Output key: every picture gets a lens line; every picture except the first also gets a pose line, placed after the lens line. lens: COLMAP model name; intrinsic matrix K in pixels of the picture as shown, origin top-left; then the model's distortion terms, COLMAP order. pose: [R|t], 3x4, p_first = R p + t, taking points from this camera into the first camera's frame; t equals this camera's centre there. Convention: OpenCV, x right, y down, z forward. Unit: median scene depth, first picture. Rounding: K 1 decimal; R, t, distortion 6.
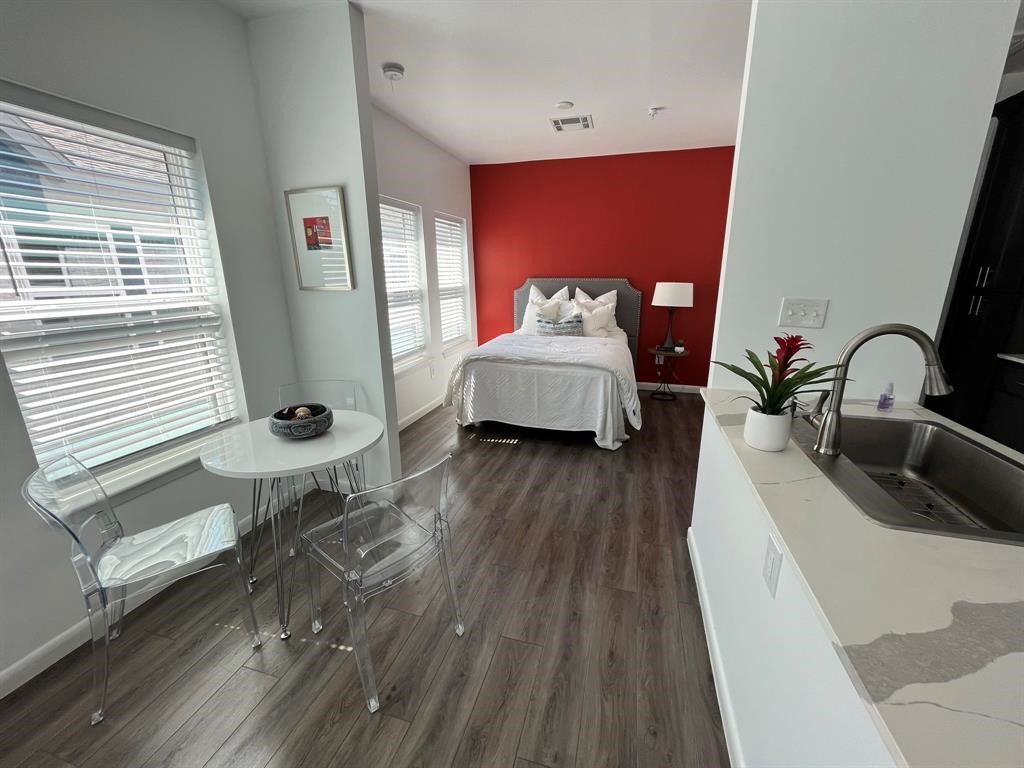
lens RADIAL K [[417.3, 0, 510.2], [0, 417.3, 384.3], [0, 0, 1]] dist [-0.003552, -0.000219]
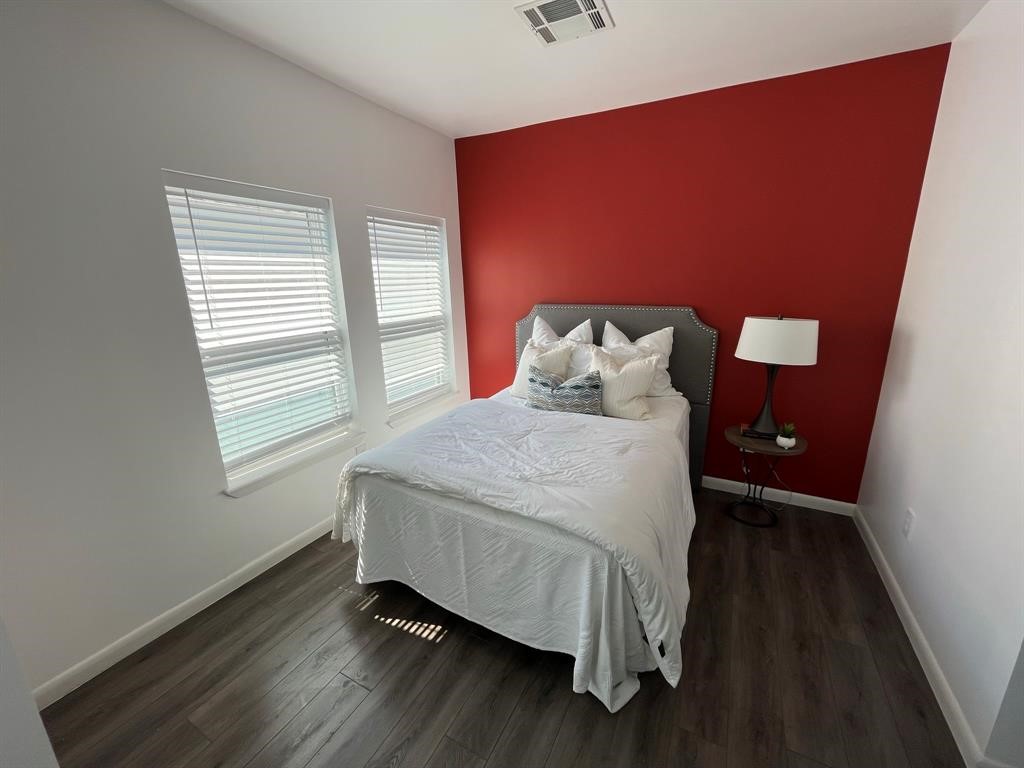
lens RADIAL K [[417.3, 0, 515.6], [0, 417.3, 383.4], [0, 0, 1]] dist [-0.003552, -0.000219]
pose [[0.981437, 0.038036, -0.187974, 0.161018], [-0.040875, 0.999101, -0.011246, -0.139787], [0.187377, 0.018721, 0.982110, 0.403581]]
